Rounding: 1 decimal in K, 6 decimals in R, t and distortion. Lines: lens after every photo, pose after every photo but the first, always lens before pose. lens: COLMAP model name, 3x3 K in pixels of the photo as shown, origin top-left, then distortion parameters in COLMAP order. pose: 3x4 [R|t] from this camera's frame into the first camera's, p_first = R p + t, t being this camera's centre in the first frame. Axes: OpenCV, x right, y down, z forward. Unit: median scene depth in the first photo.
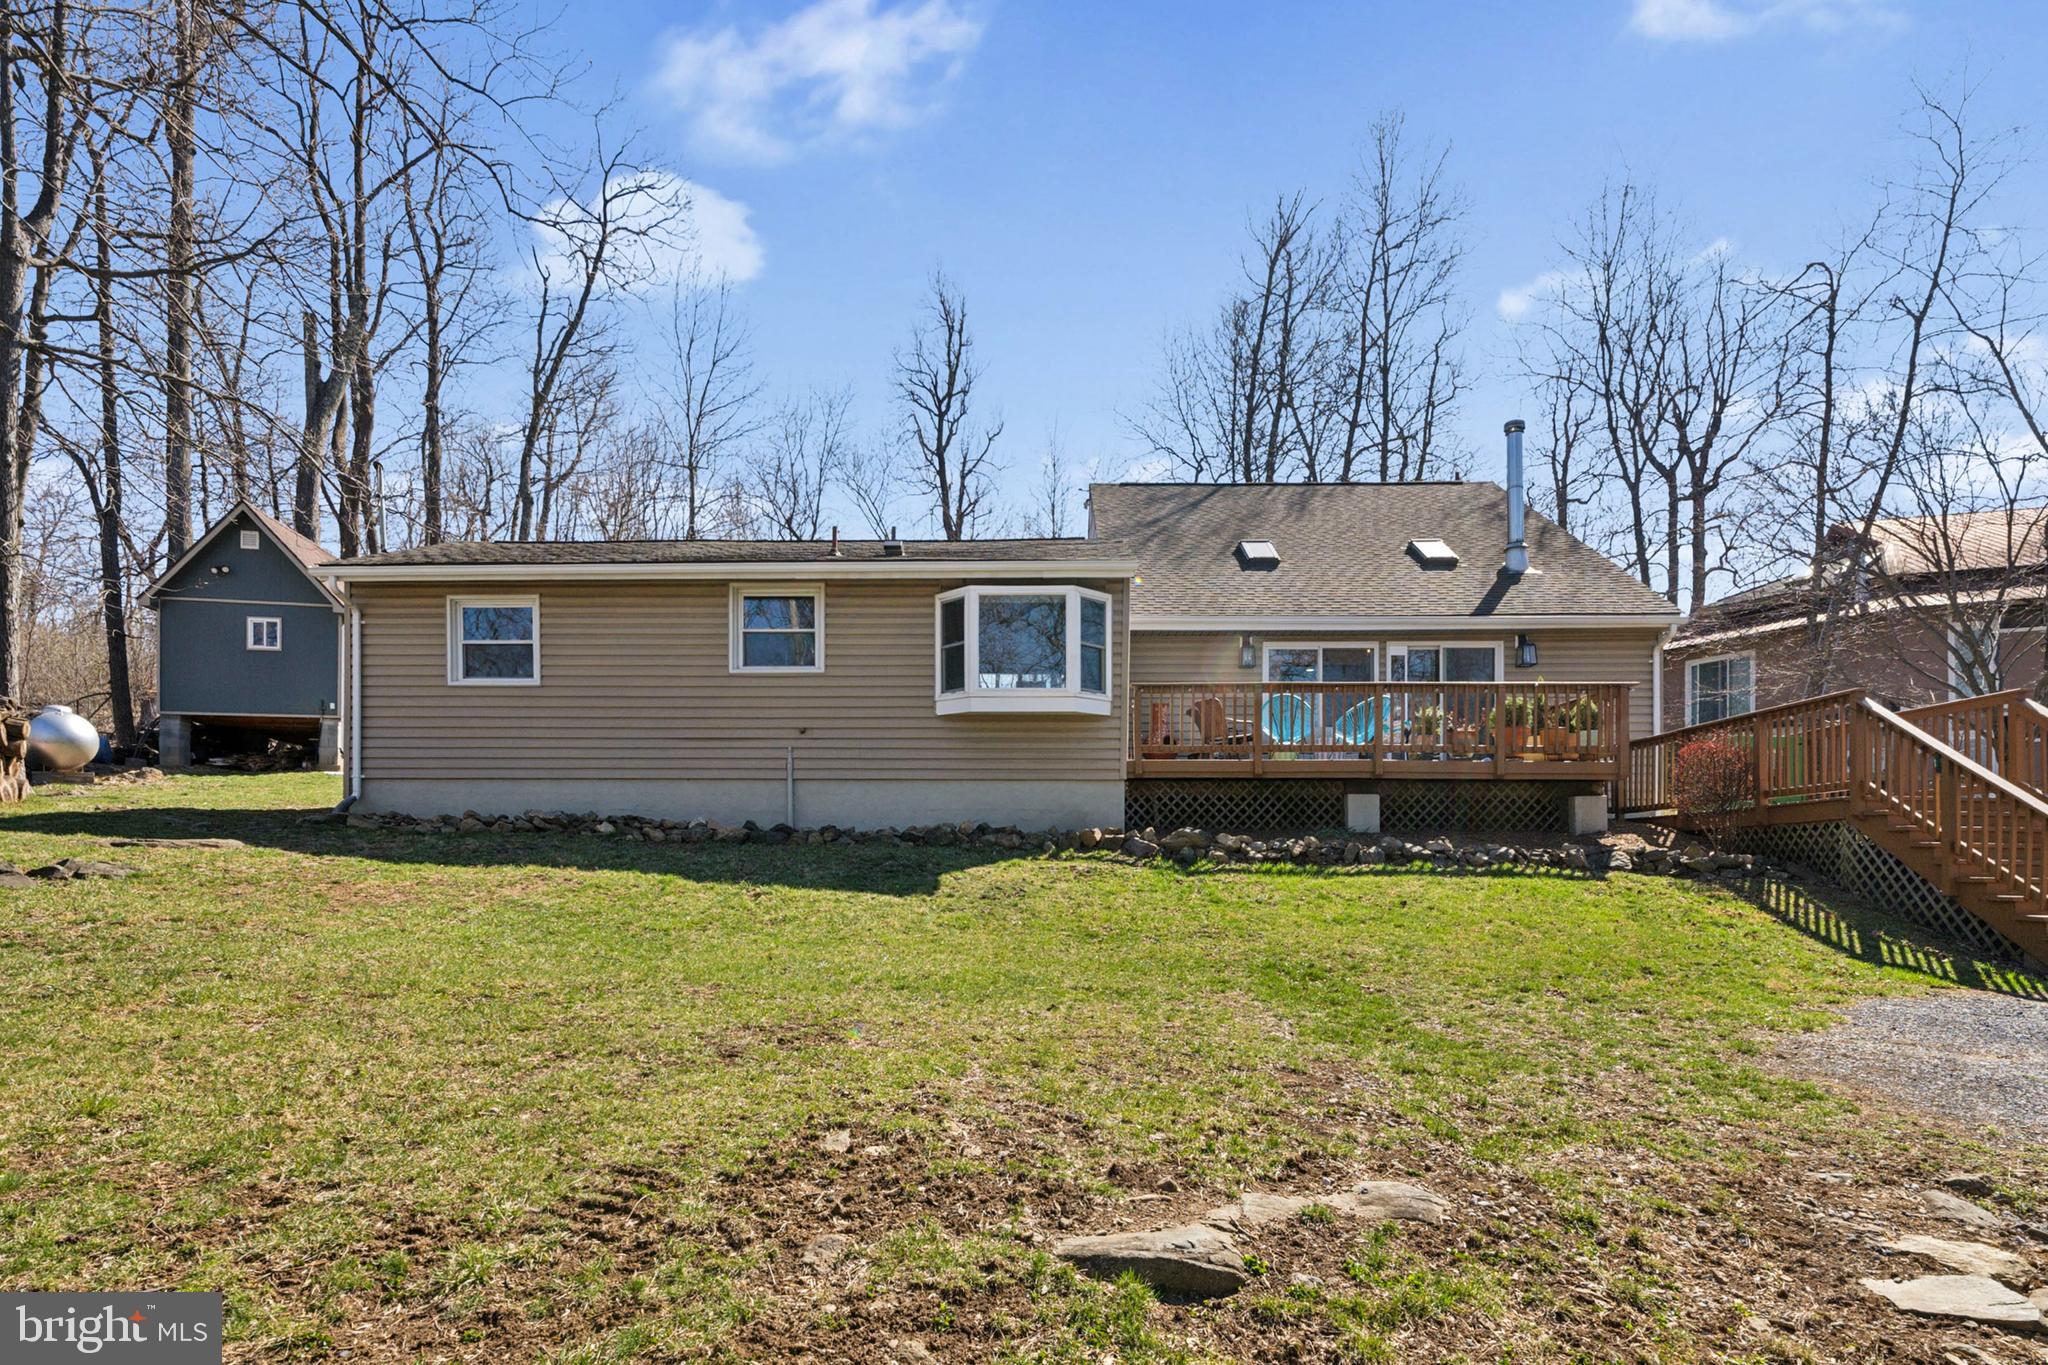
lens RADIAL K [[897.3, 0, 1027.5], [0, 897.3, 732.1], [0, 0, 1]] dist [-0.002563, -0.000331]
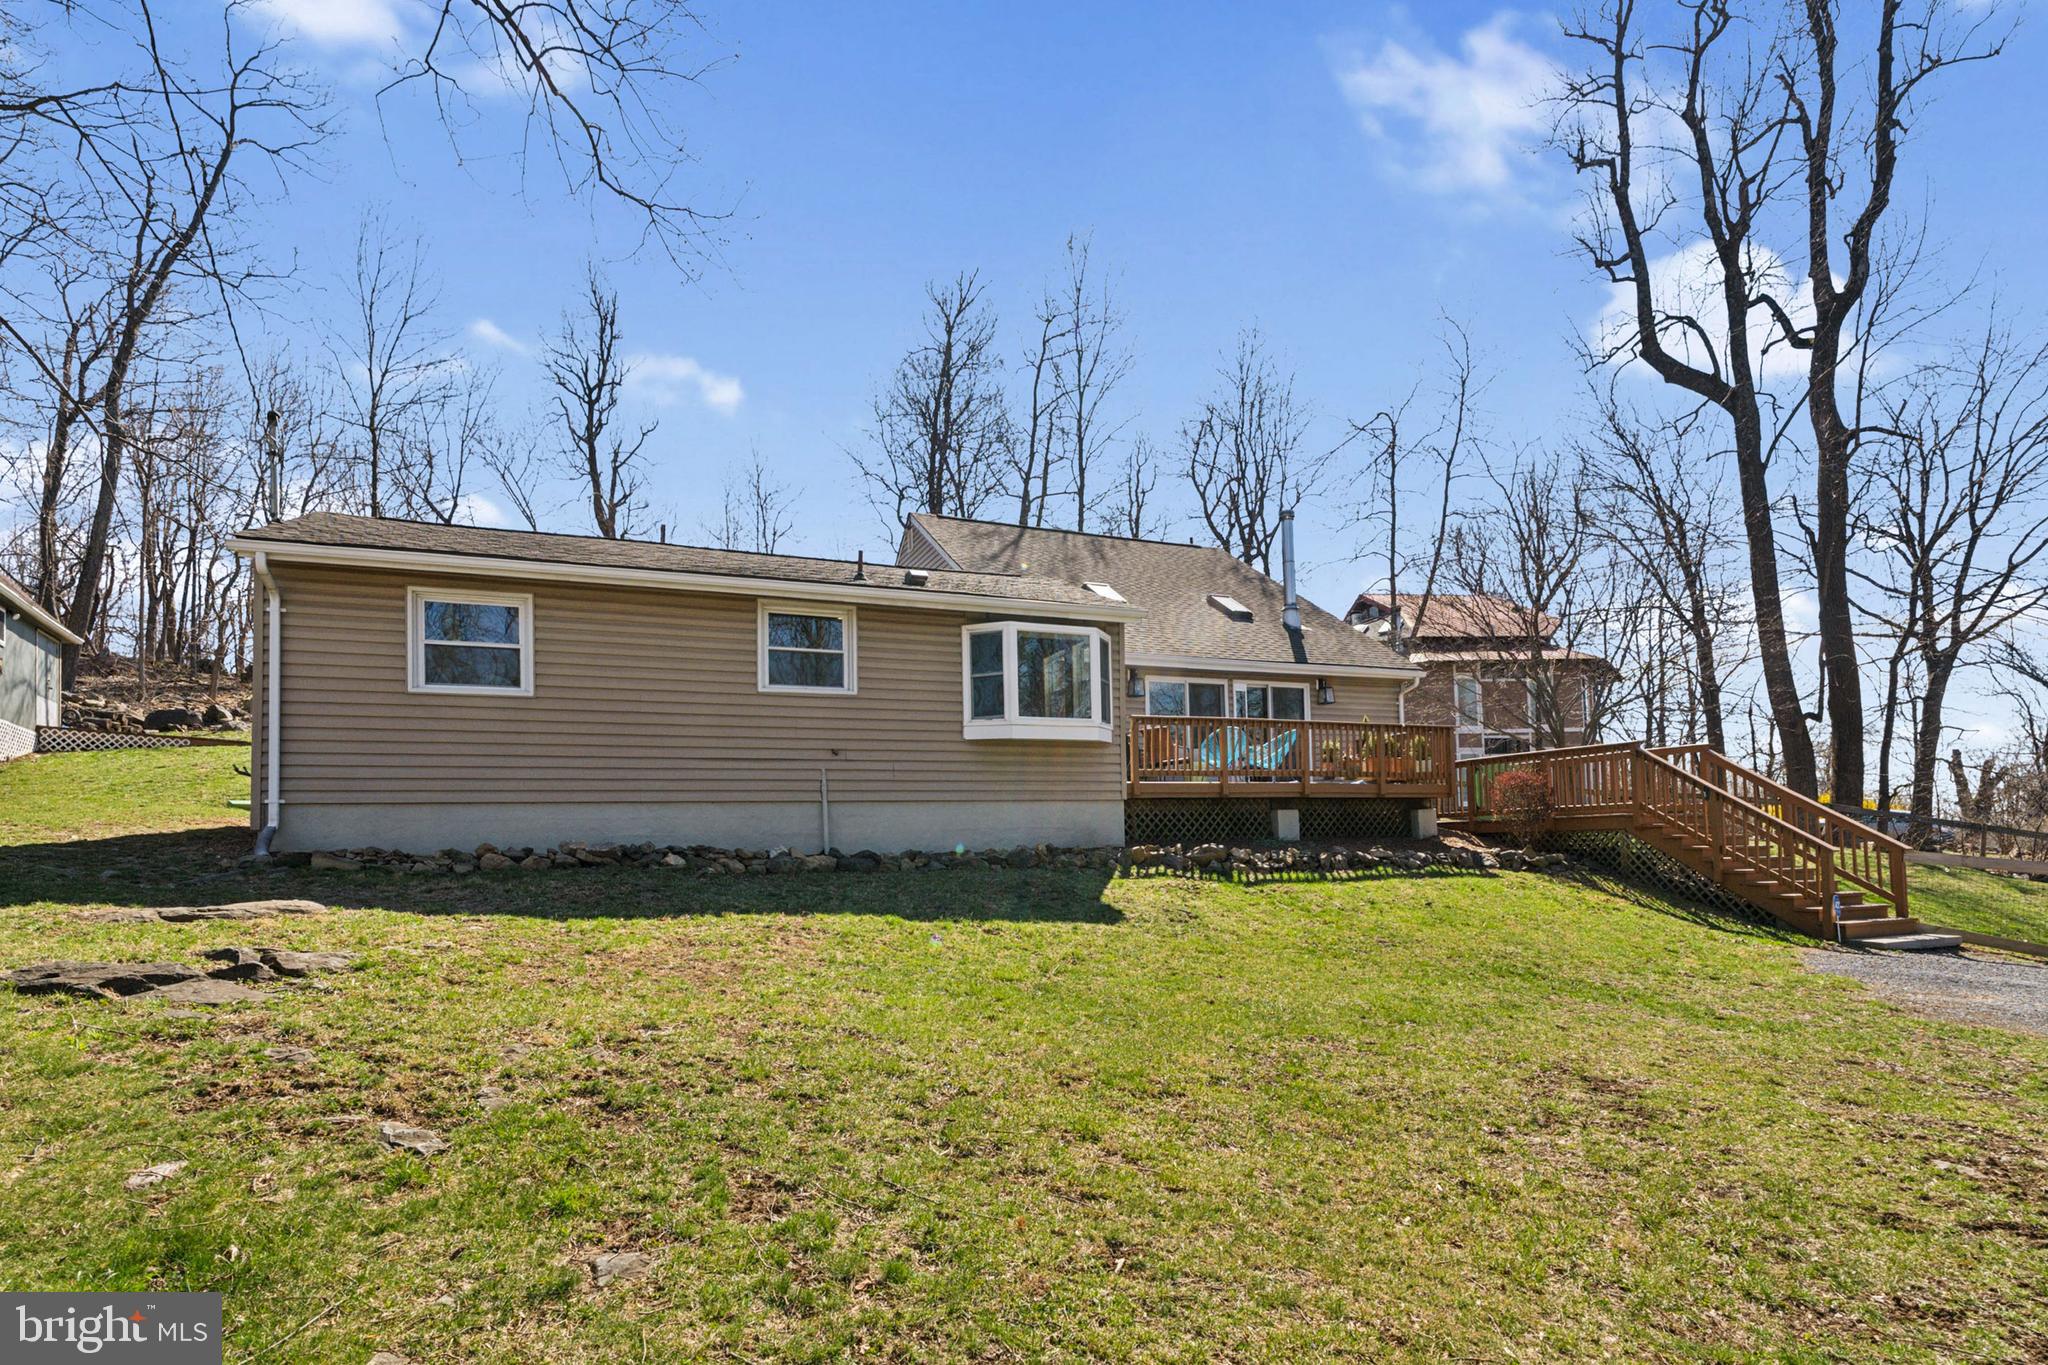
lens RADIAL K [[824.4, 0, 1010.2], [0, 824.4, 693.5], [0, 0, 1]] dist [0.001887, 0.000144]
pose [[0.934027, 0.039299, 0.355034, -0.394988], [-0.023039, 0.998488, -0.049912, -0.025399], [-0.356459, 0.038440, 0.933520, 0.071386]]
